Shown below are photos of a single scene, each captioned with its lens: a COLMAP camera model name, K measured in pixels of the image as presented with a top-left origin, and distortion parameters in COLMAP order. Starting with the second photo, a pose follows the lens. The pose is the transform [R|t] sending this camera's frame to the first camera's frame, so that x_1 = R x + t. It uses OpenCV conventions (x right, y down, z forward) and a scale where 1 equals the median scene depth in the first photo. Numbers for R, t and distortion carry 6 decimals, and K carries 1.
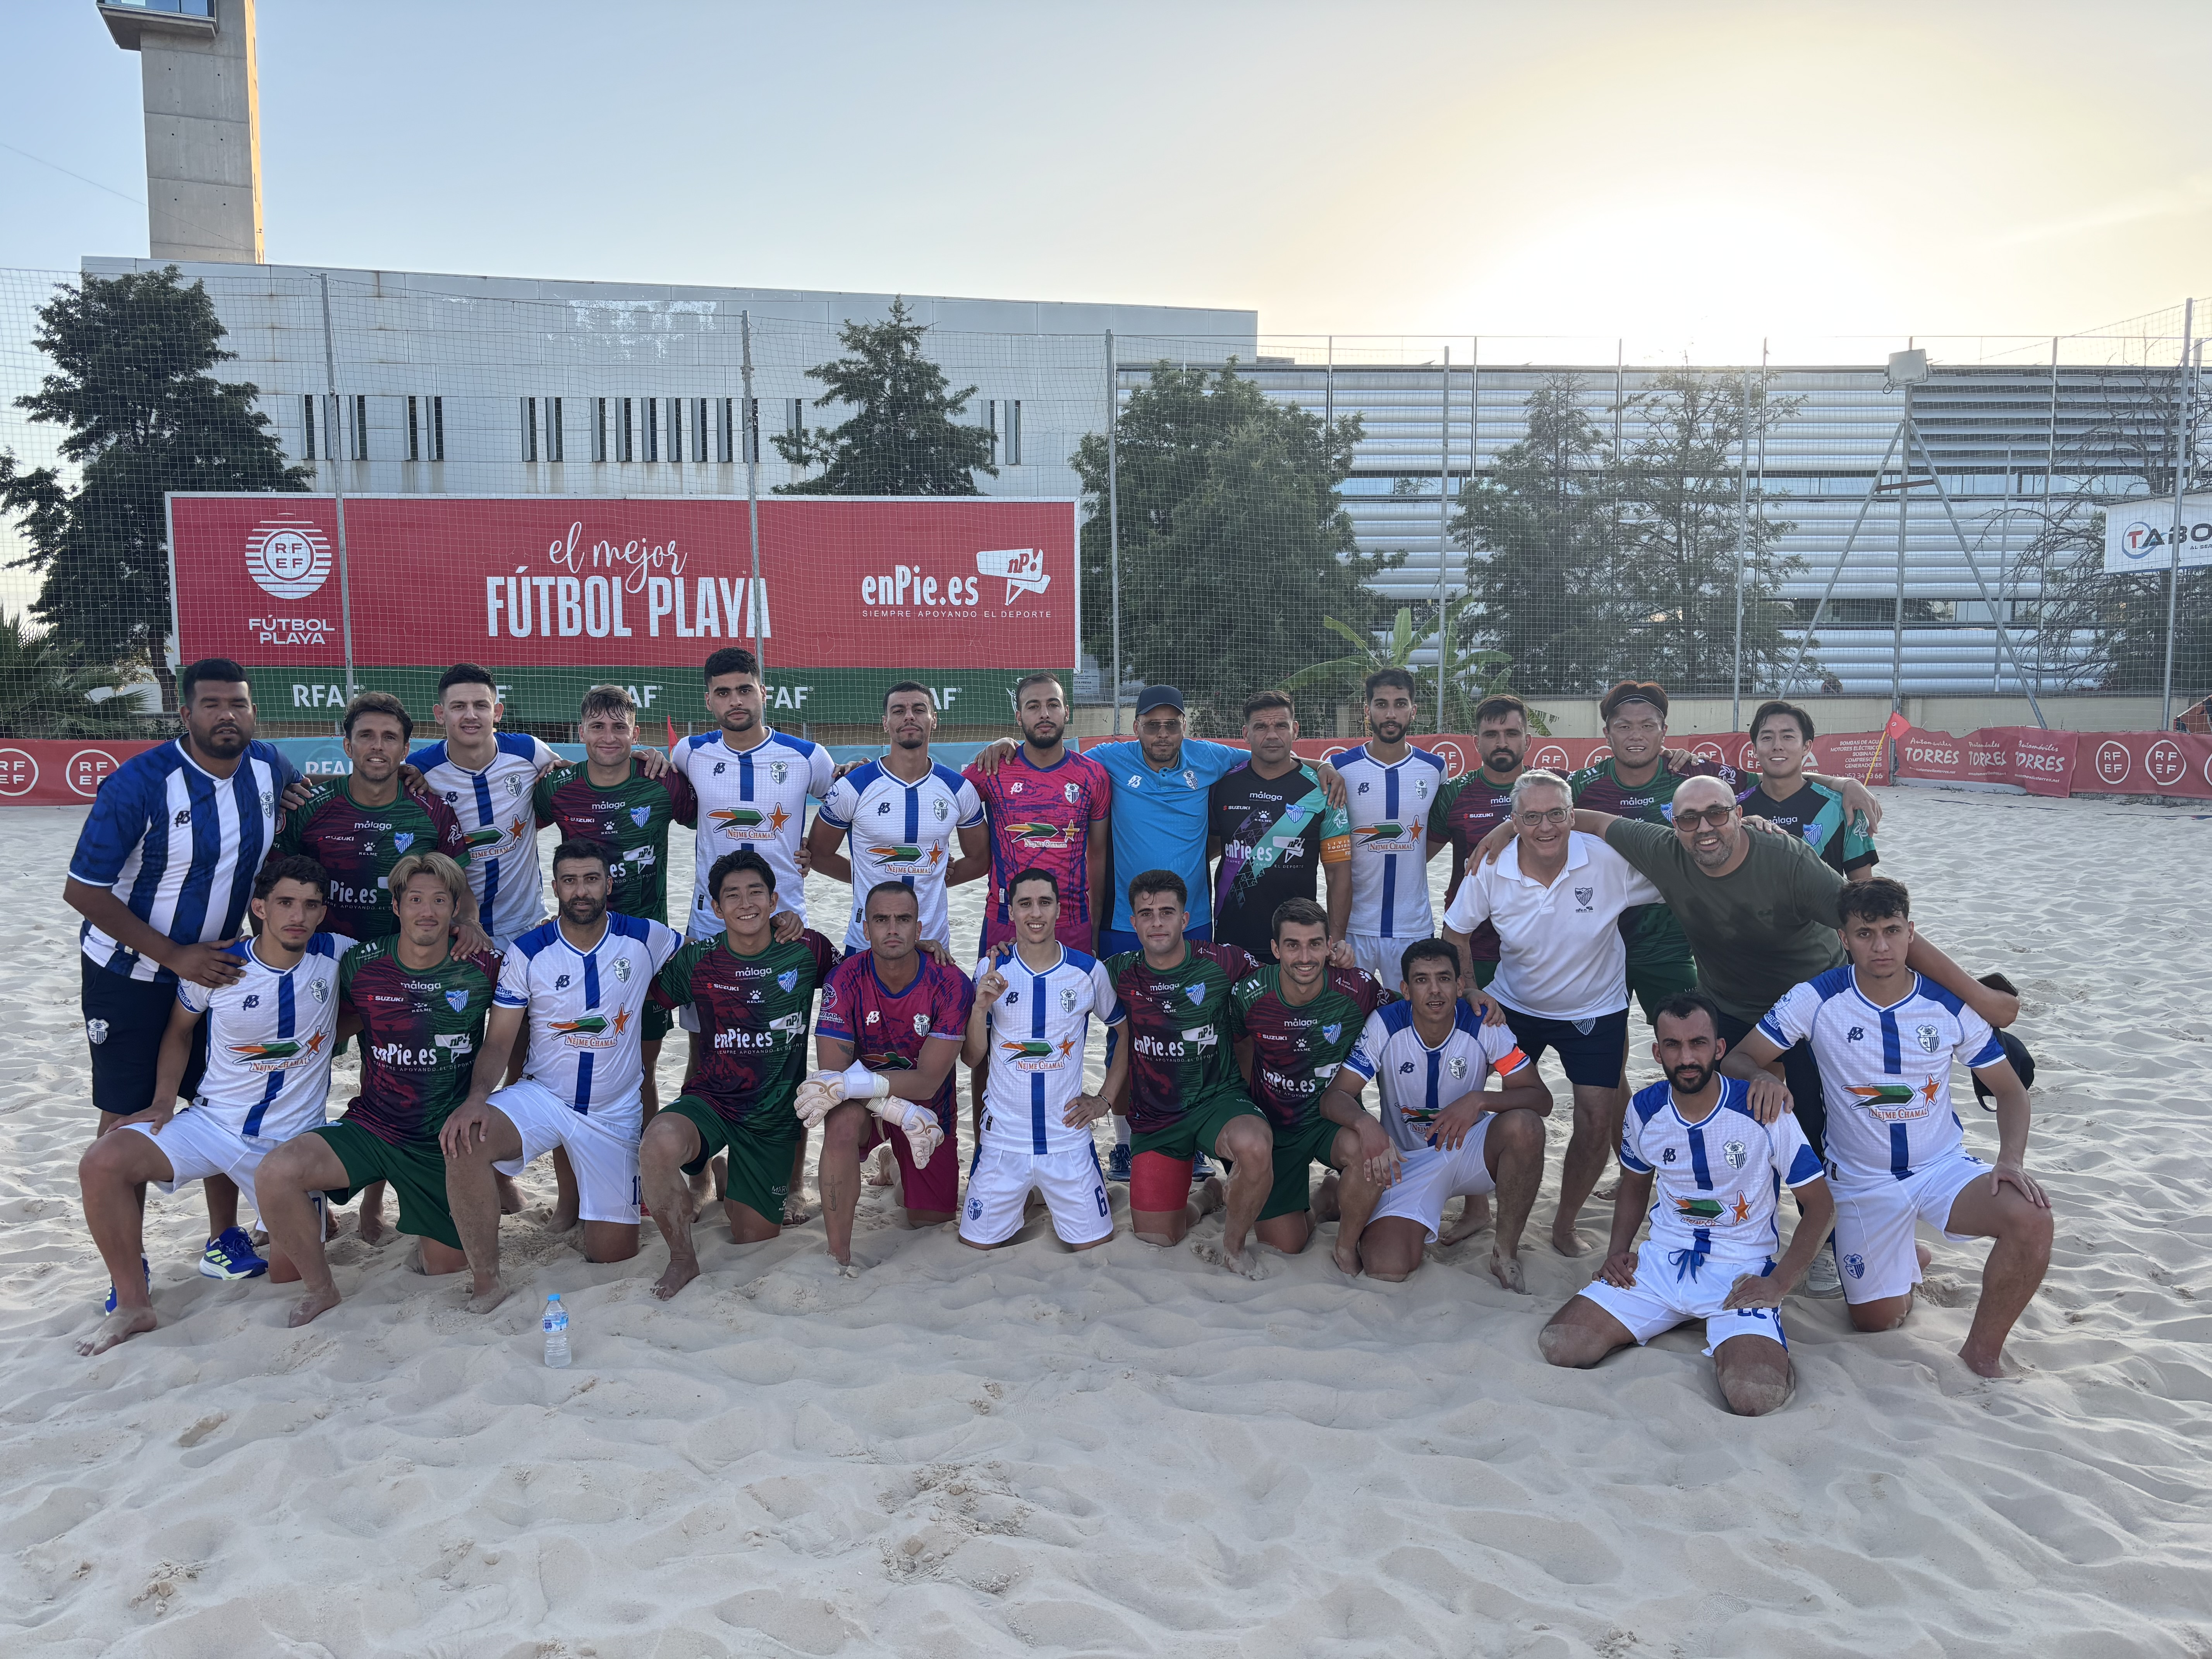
lens RADIAL K [[1706.3, 0, 1105.1], [0, 1706.3, 870.9], [0, 0, 1]] dist [0.057679, -0.082994]
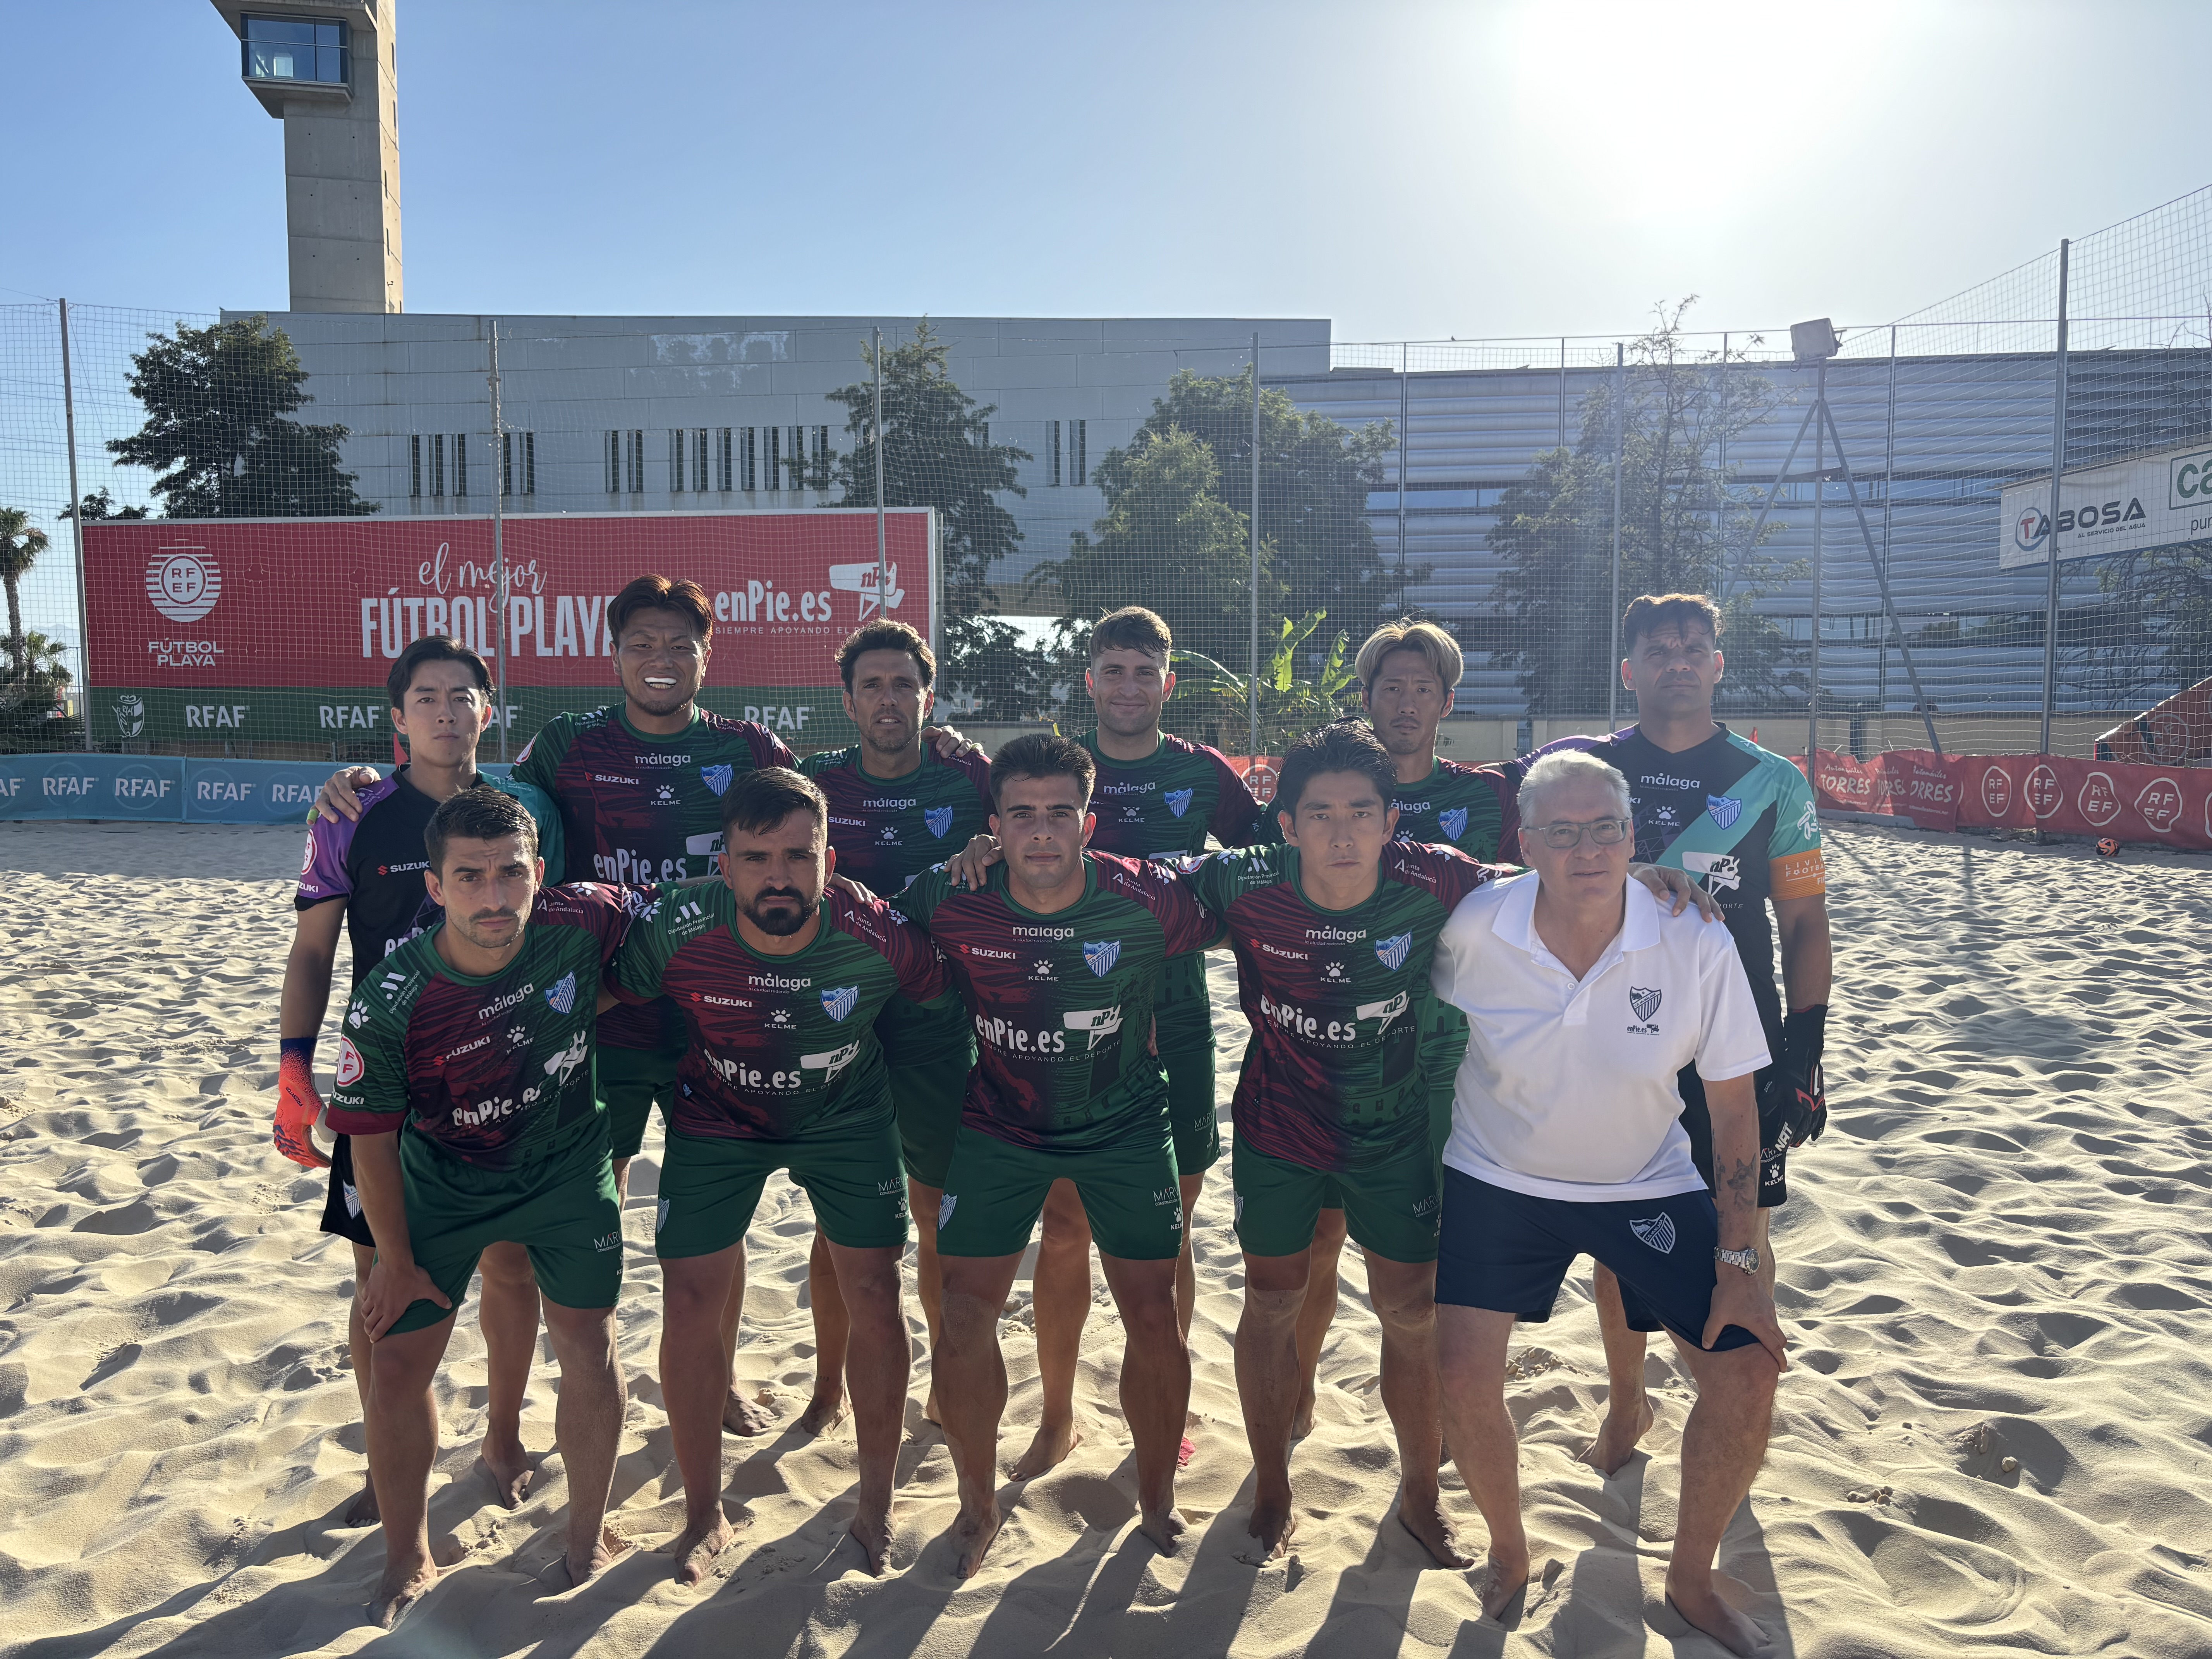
lens RADIAL K [[1736.0, 0, 1106.0], [0, 1736.0, 829.5], [0, 0, 1]] dist [0.011933, 0.011523]
pose [[0.987069, 0.008881, -0.160049, 0.235234], [-0.015676, 0.999026, -0.041243, -0.000453], [0.159527, 0.043218, 0.986247, 0.067295]]
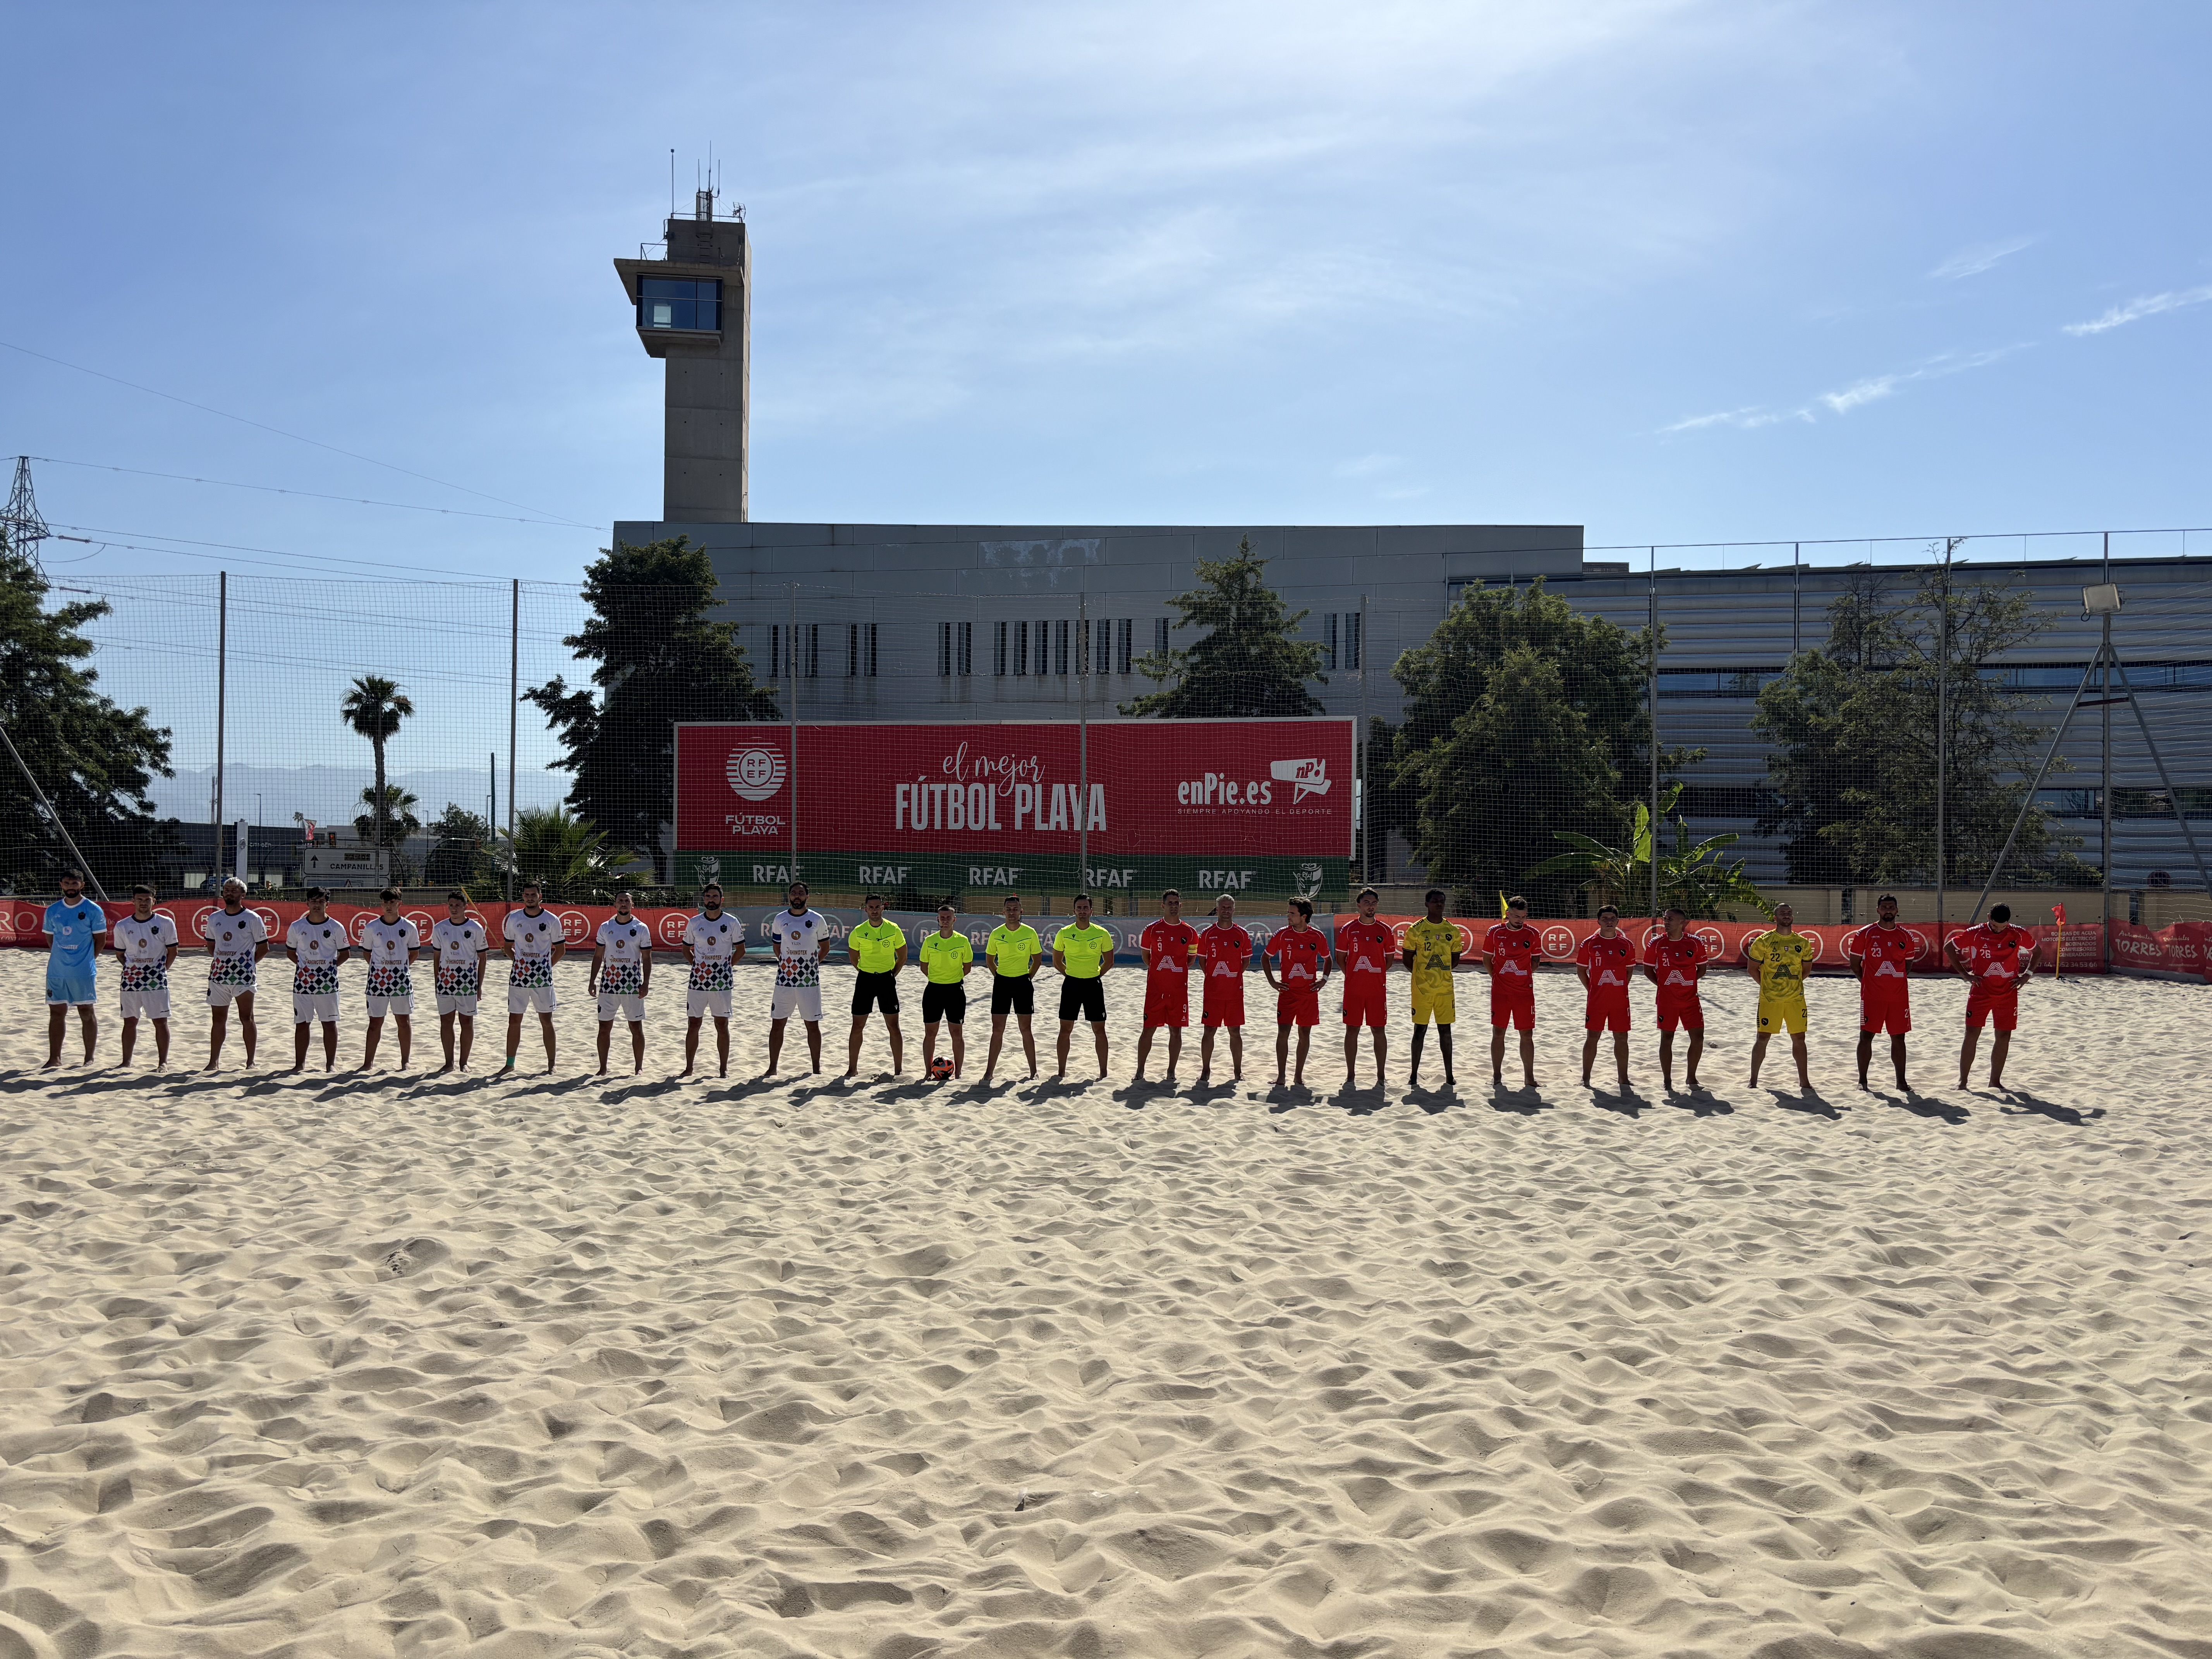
lens RADIAL K [[1697.7, 0, 1103.5], [0, 1697.7, 879.7], [0, 0, 1]] dist [0.087365, -0.203591]
pose [[0.972743, 0.009321, -0.231699, 0.092707], [-0.031086, 0.995415, -0.090461, 0.013164], [0.229794, 0.095198, 0.968572, -0.208502]]
